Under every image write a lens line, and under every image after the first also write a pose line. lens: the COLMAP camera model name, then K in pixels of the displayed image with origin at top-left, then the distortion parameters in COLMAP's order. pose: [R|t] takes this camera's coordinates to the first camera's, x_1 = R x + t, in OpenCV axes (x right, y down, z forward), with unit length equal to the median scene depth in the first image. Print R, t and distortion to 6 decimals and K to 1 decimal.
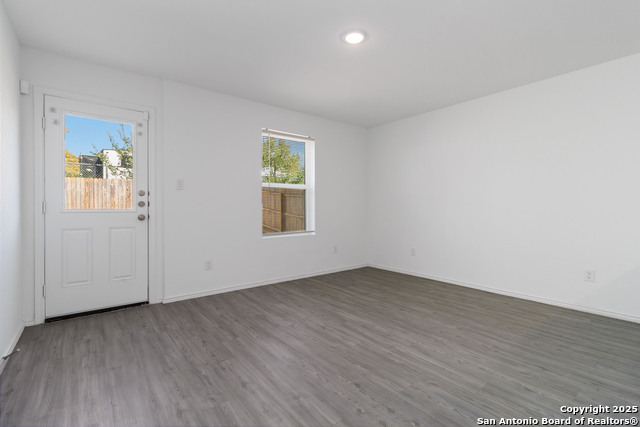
lens RADIAL K [[290.7, 0, 328.3], [0, 290.7, 211.5], [0, 0, 1]] dist [0.001790, 0.000301]
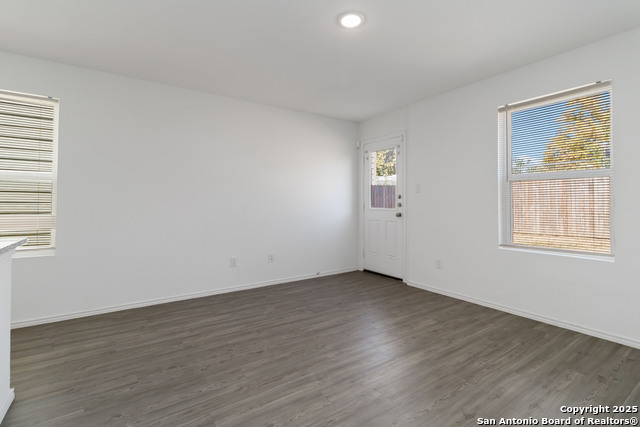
lens RADIAL K [[299.4, 0, 324.4], [0, 299.4, 209.7], [0, 0, 1]] dist [0.004256, 0.000922]
pose [[-0.083065, 0.013771, -0.996449, 0.891812], [-0.012215, 0.999815, 0.014836, -0.024144], [0.996469, 0.013404, -0.082882, 0.905430]]
